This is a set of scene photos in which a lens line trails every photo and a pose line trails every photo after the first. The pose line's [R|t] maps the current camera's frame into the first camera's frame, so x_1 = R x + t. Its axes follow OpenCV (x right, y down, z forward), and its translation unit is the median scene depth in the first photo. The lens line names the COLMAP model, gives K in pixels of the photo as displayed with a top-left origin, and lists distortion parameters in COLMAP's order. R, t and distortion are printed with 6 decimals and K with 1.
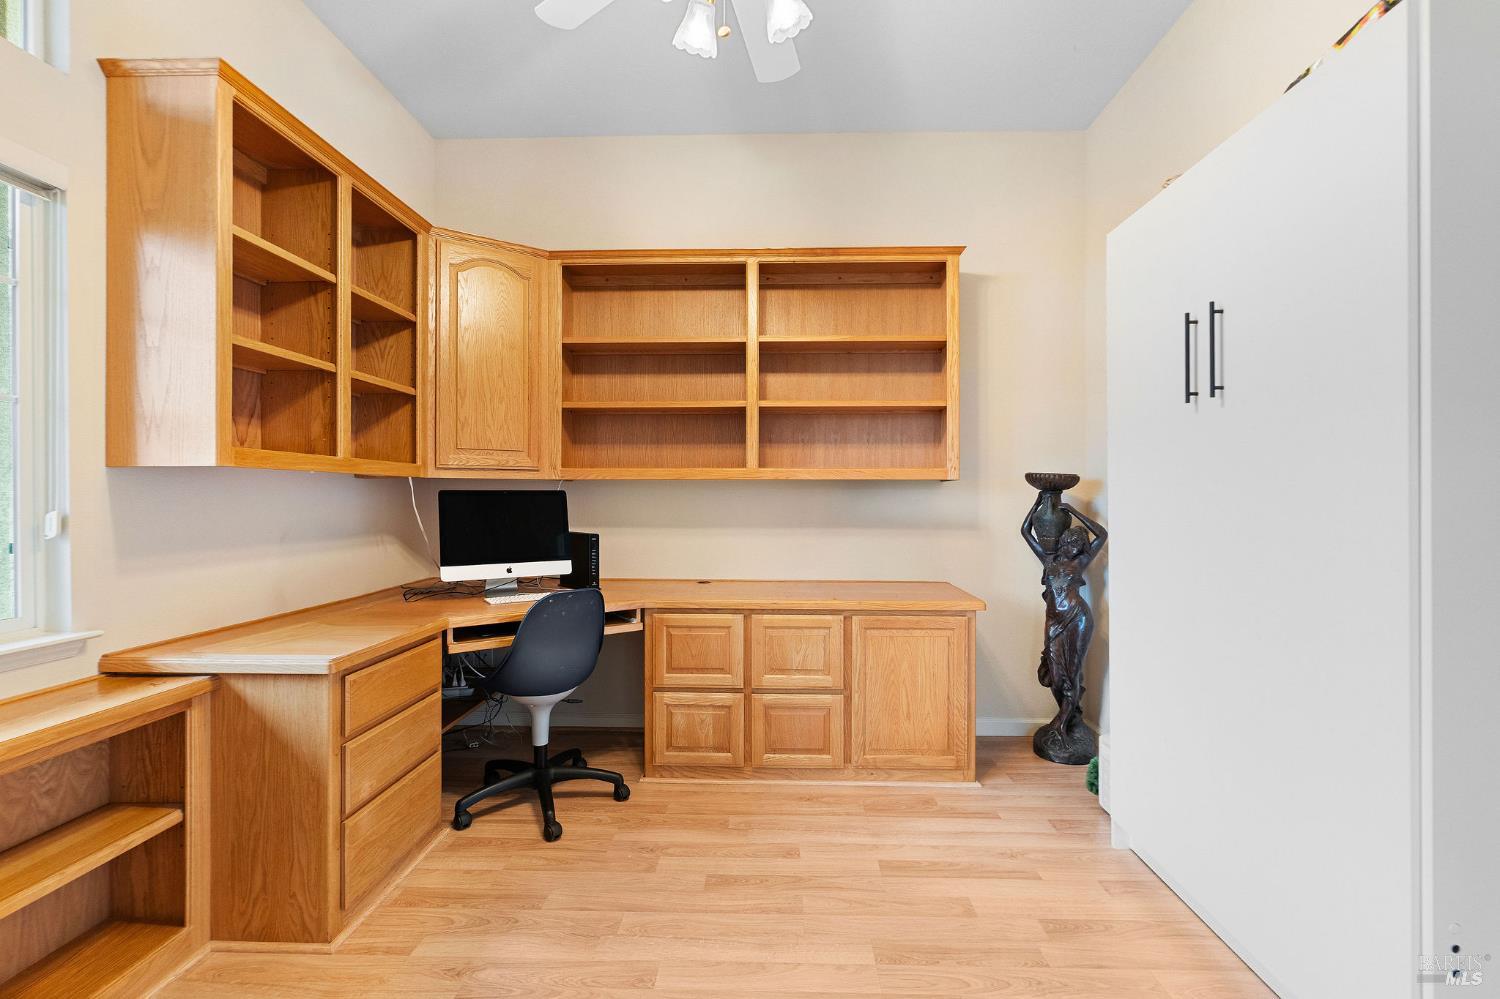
lens RADIAL K [[680.0, 0, 754.9], [0, 680.0, 493.4], [0, 0, 1]] dist [-0.002130, 0.004383]
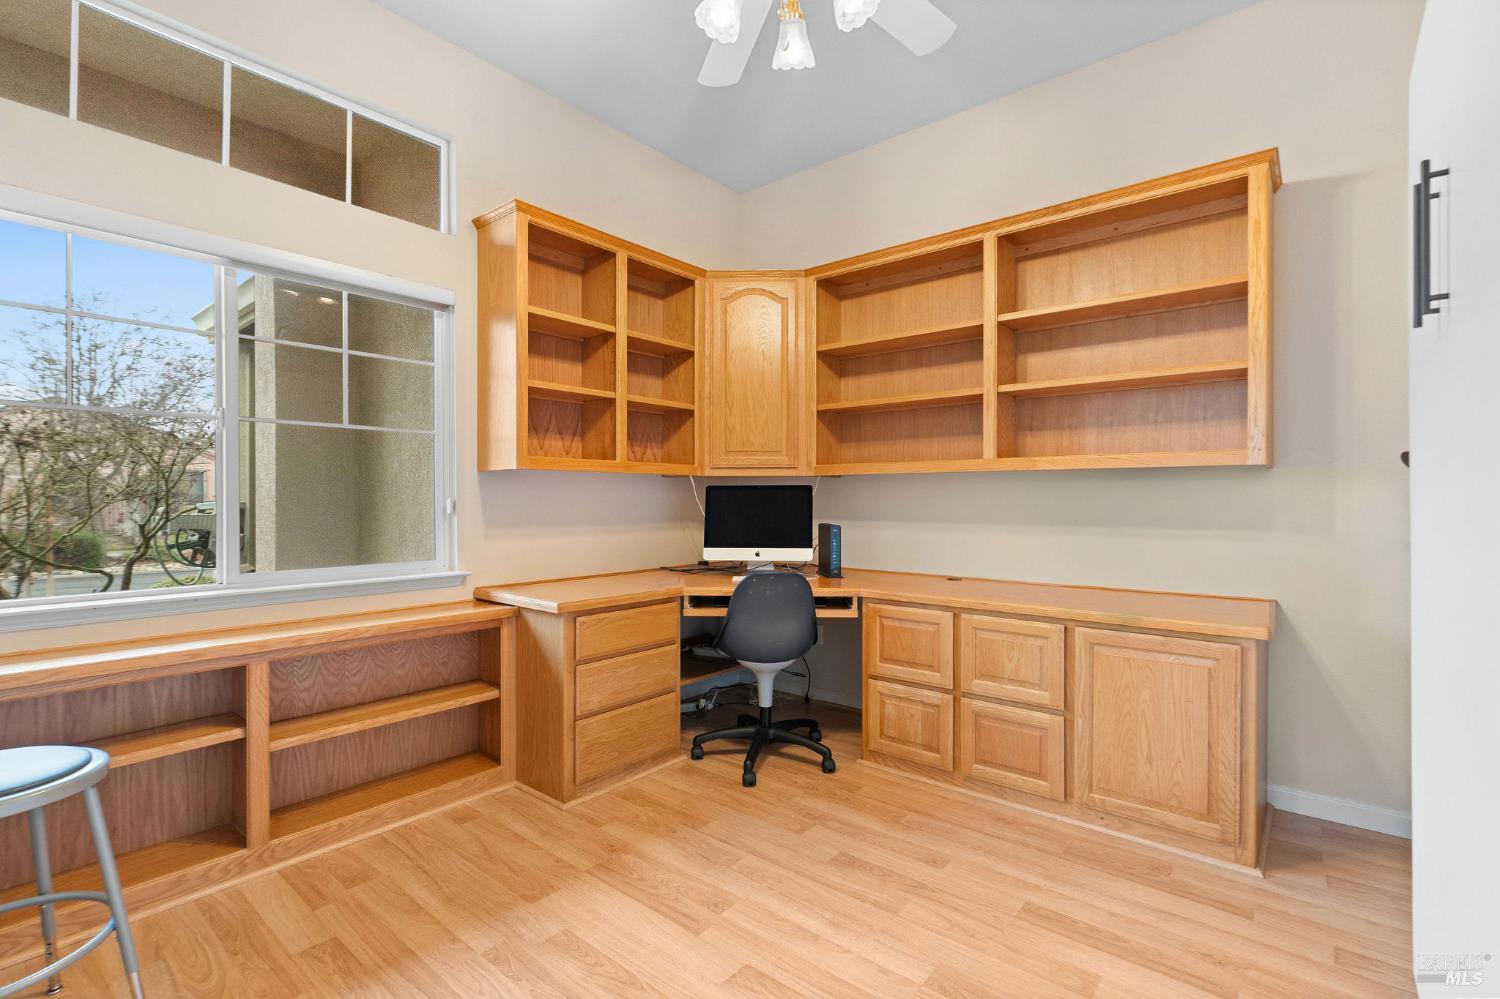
lens RADIAL K [[680.0, 0, 759.4], [0, 680.0, 499.5], [0, 0, 1]] dist [-0.002130, 0.004383]
pose [[0.794194, -0.000100, -0.607664, 0.354547], [0.002915, 0.999989, 0.003646, 0.015727], [0.607657, -0.004668, 0.794186, 0.081044]]
